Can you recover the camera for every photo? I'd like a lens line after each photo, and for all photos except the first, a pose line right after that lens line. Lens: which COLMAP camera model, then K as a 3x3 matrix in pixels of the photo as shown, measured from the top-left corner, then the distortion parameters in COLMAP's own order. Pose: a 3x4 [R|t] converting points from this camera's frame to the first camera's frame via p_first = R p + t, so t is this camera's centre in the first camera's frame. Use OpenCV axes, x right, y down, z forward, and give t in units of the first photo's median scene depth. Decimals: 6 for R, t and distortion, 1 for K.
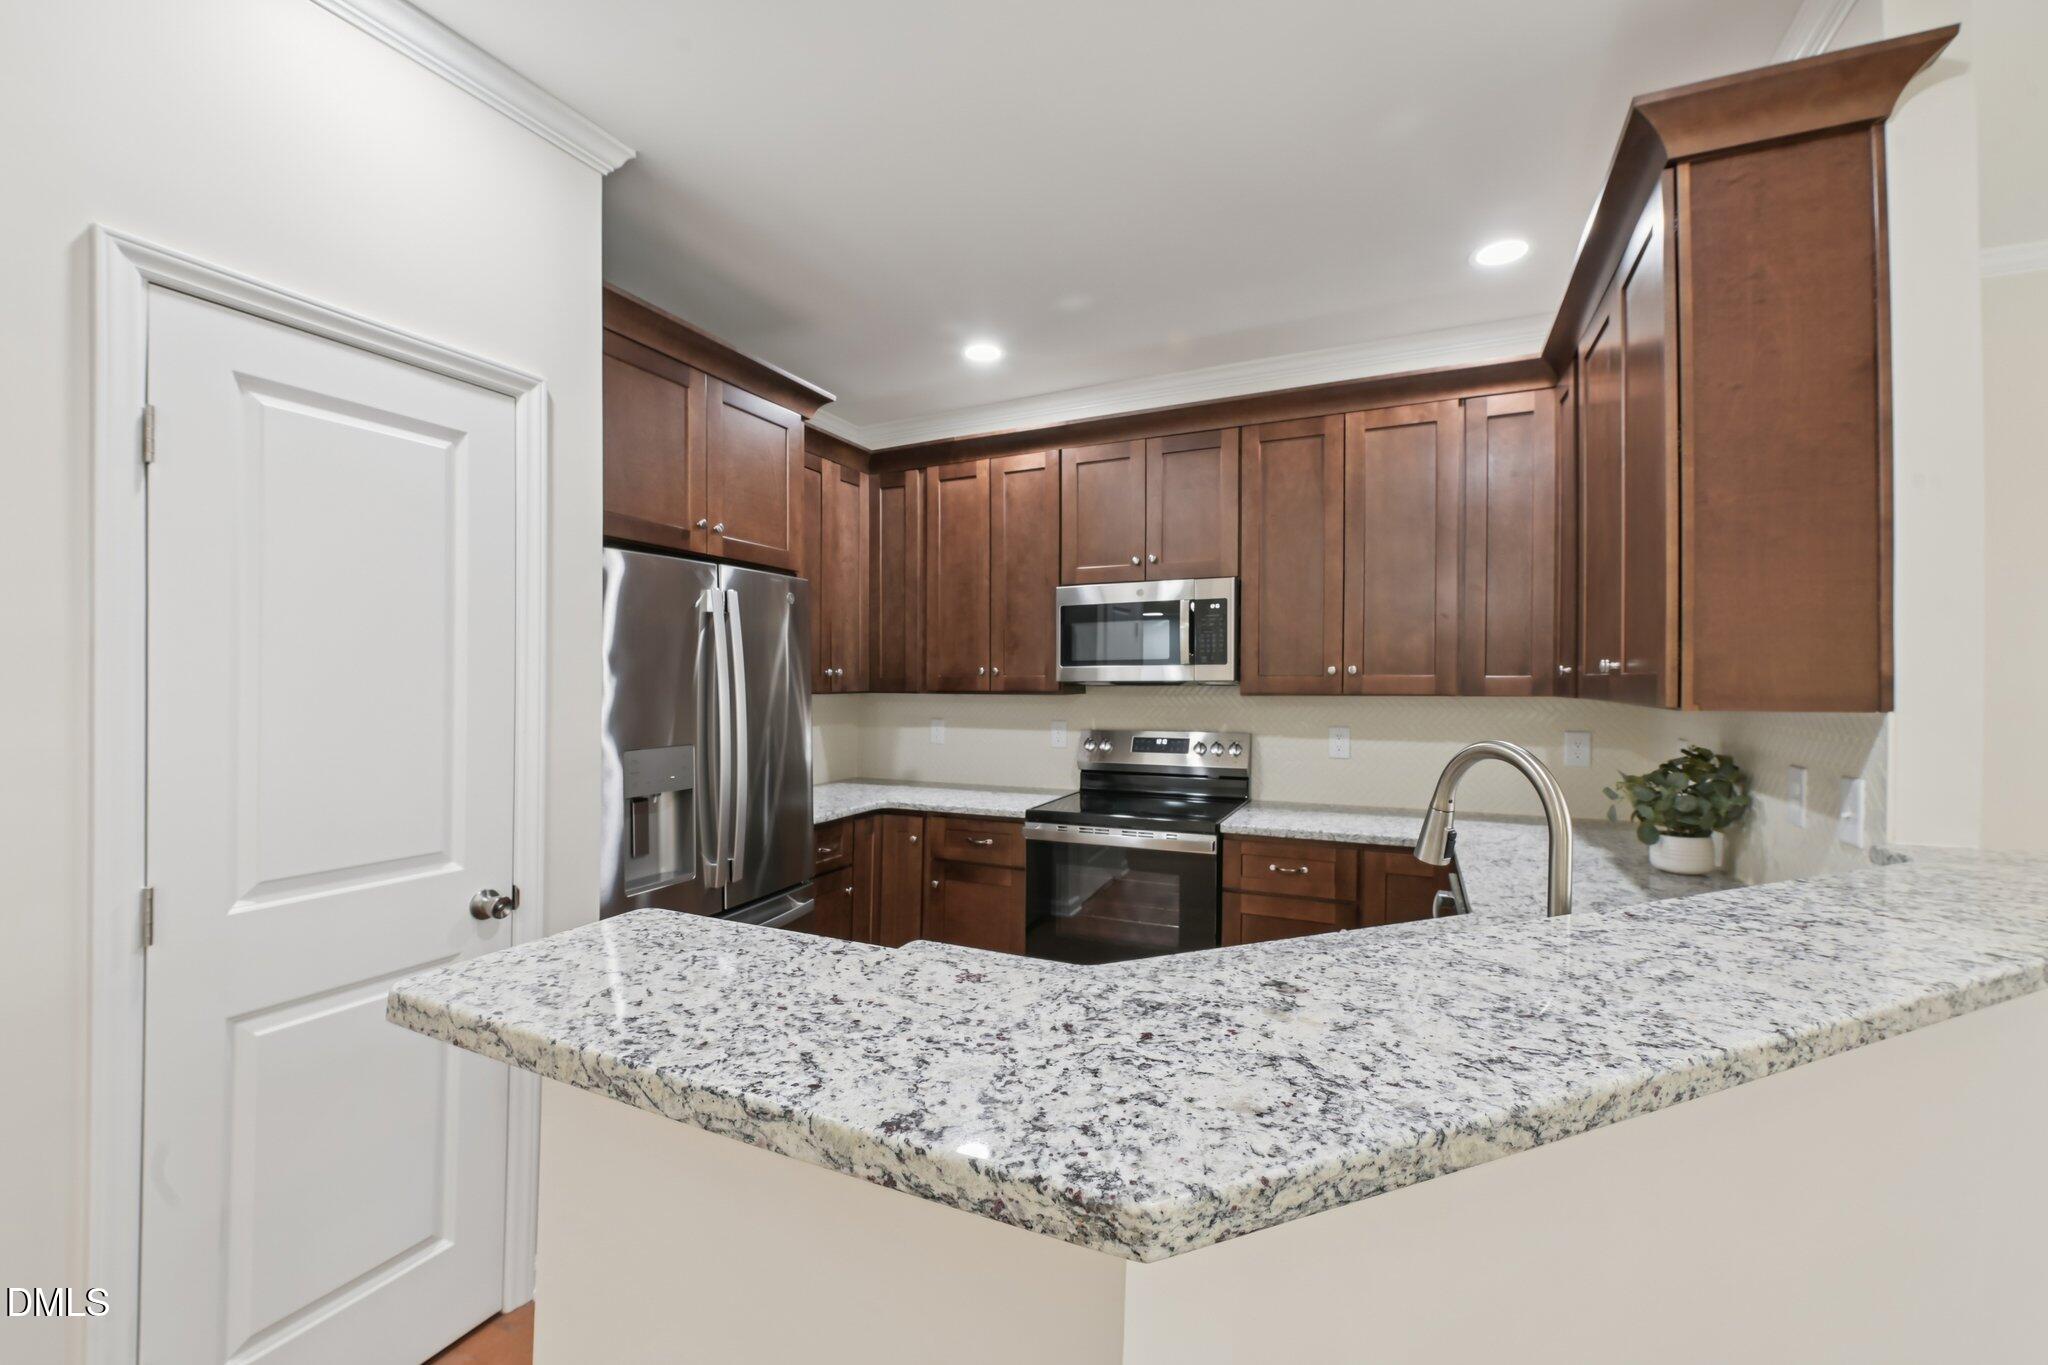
lens RADIAL K [[823.3, 0, 1037.2], [0, 823.3, 679.5], [0, 0, 1]] dist [-0.016274, -0.000541]
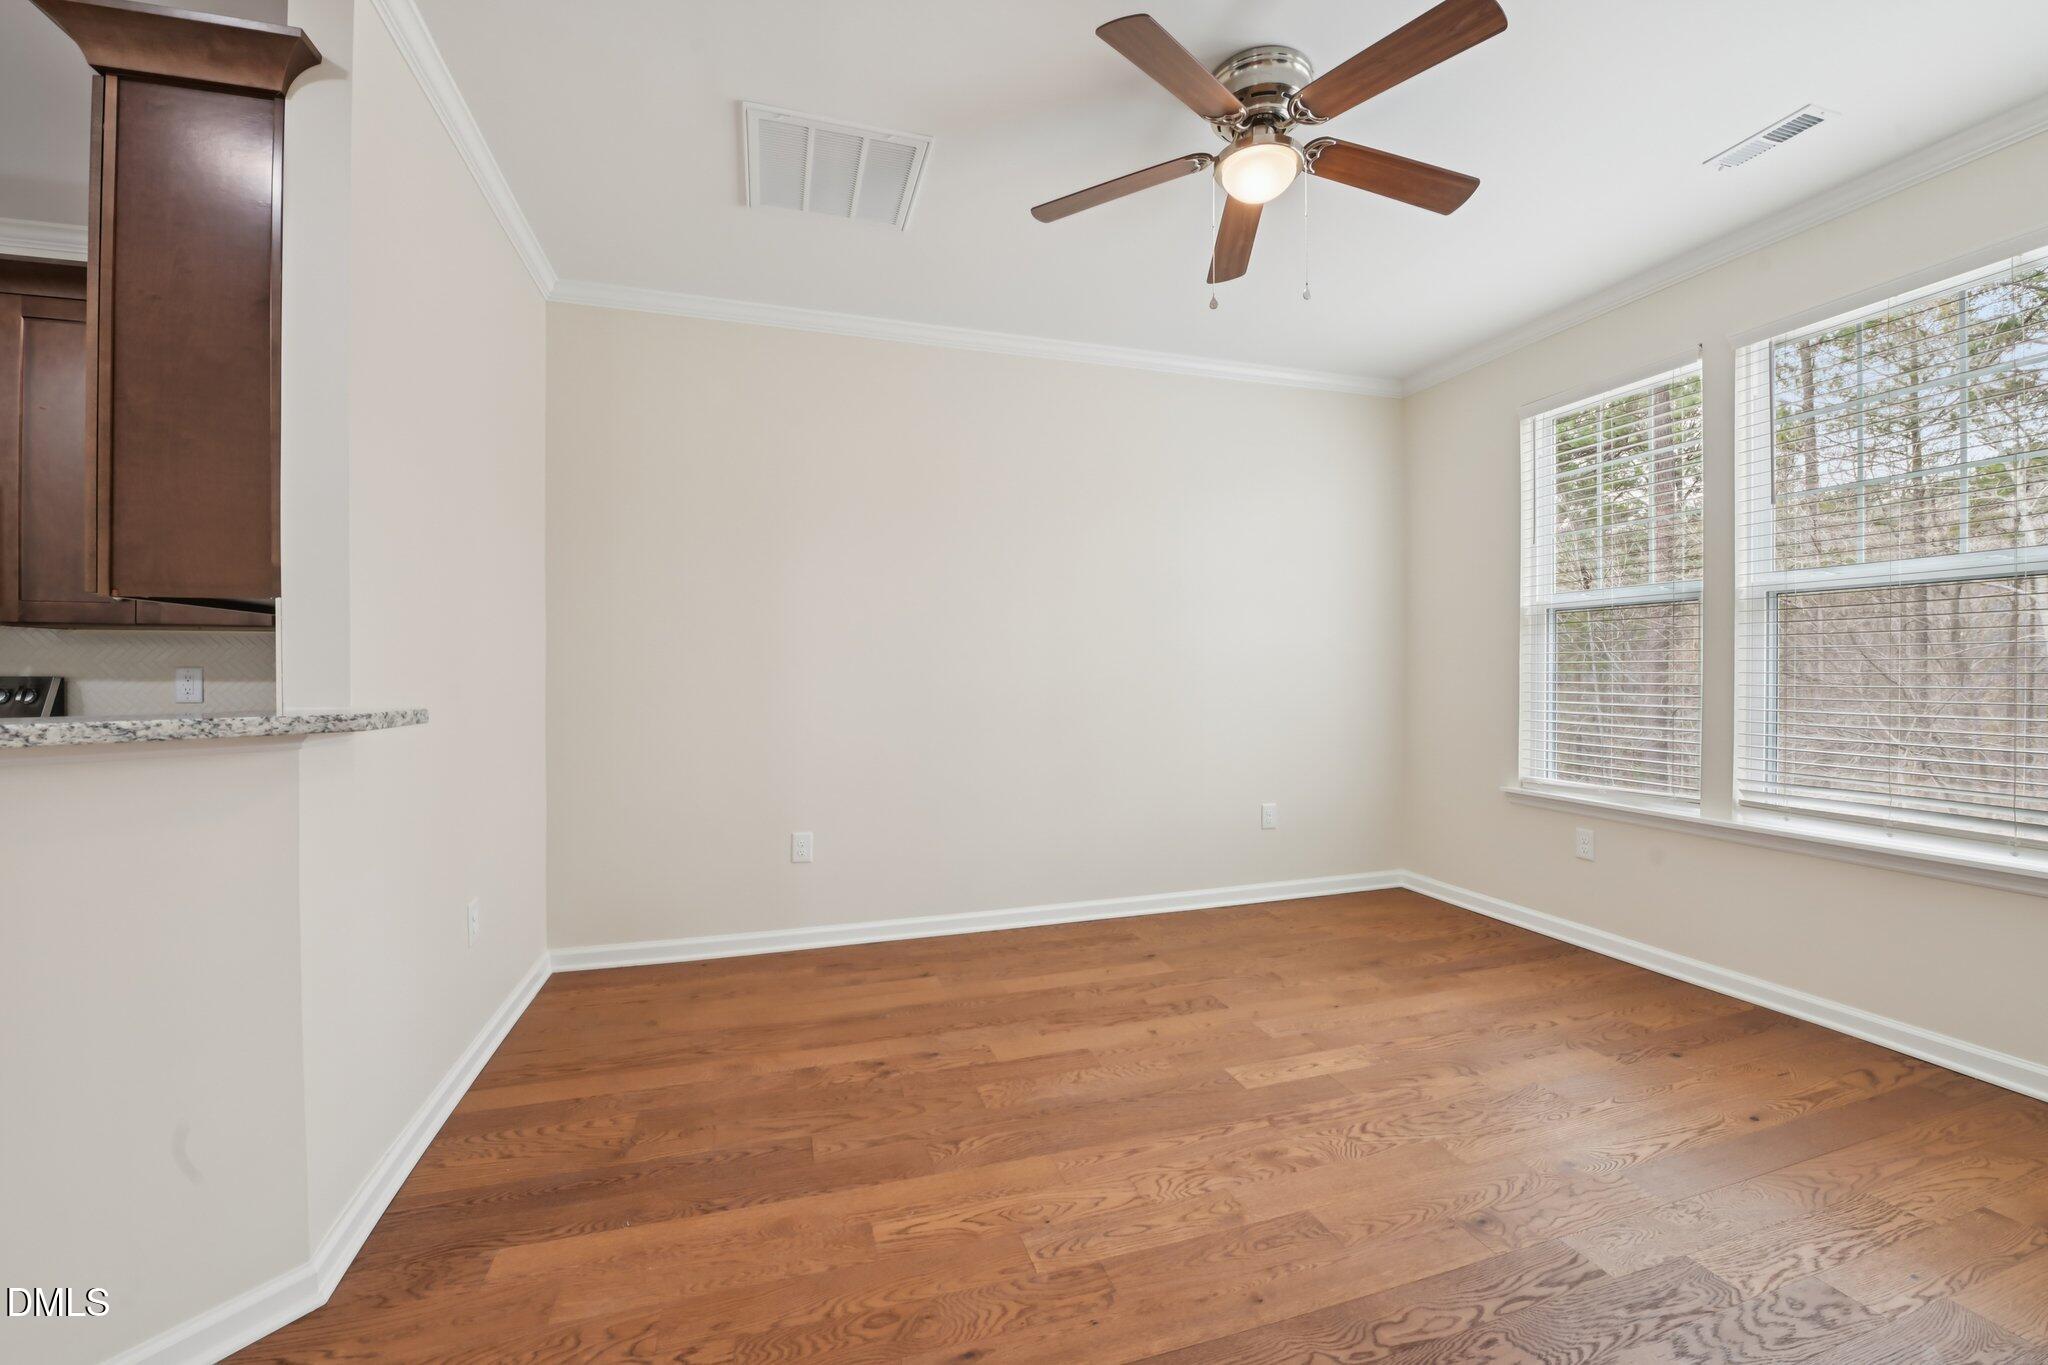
lens RADIAL K [[823.3, 0, 1023.0], [0, 823.3, 677.3], [0, 0, 1]] dist [-0.016274, -0.000541]
pose [[0.745337, -0.004260, 0.666674, 0.460193], [0.001198, 0.999987, 0.005051, 0.065290], [-0.666686, -0.002966, 0.745332, -0.261162]]
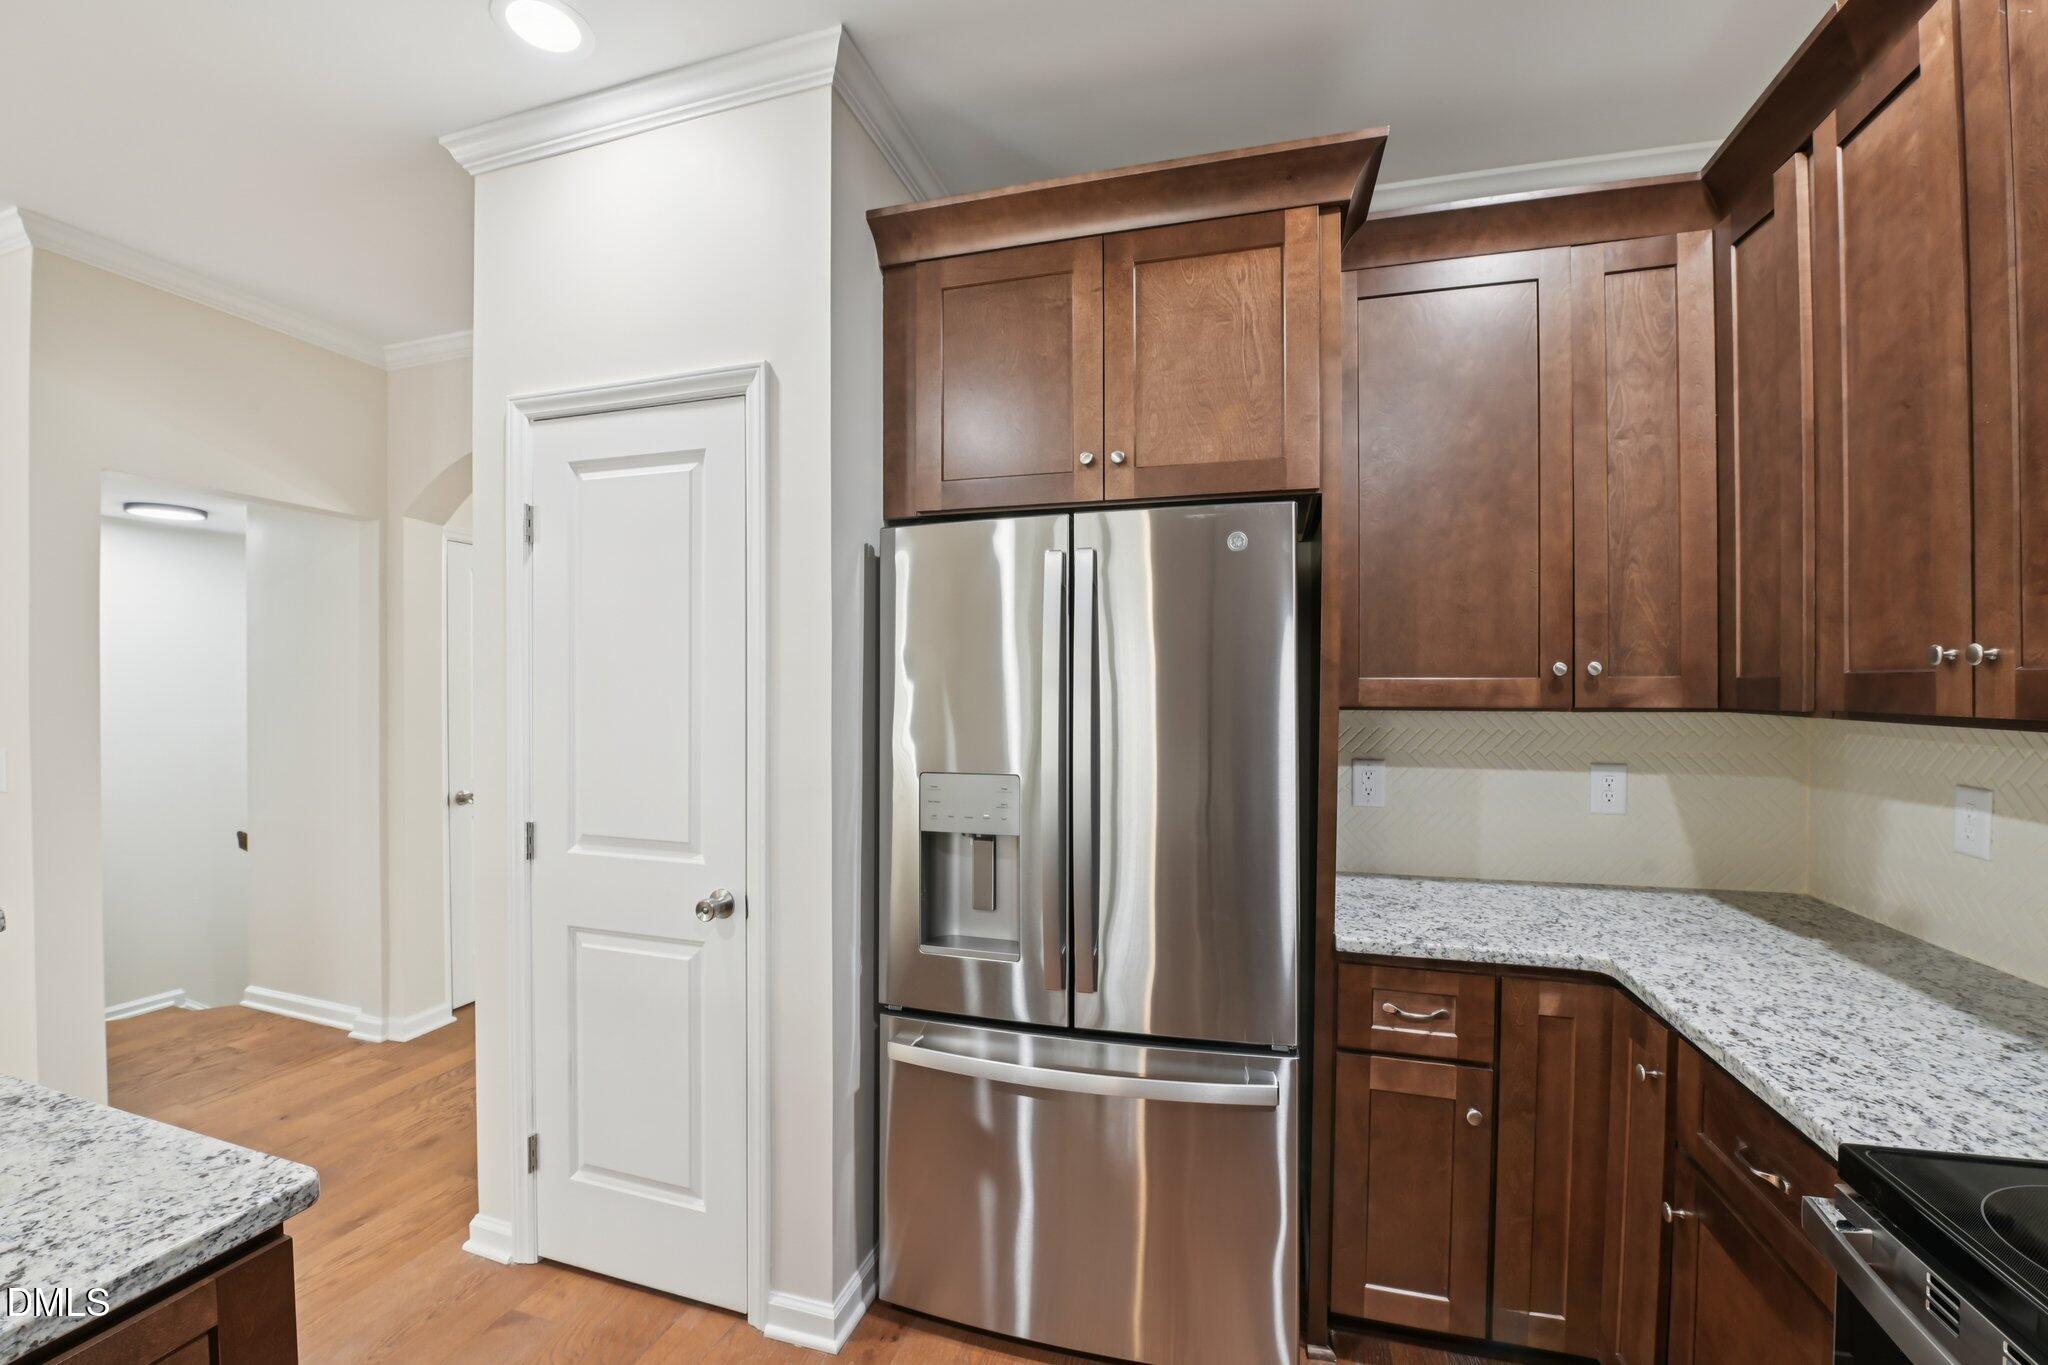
lens RADIAL K [[823.3, 0, 1029.1], [0, 823.3, 686.2], [0, 0, 1]] dist [-0.016274, -0.000541]
pose [[0.144527, -0.001914, -0.989499, 0.215732], [0.001034, 0.999998, -0.001783, 0.003053], [0.989500, -0.000765, 0.144529, 0.669783]]
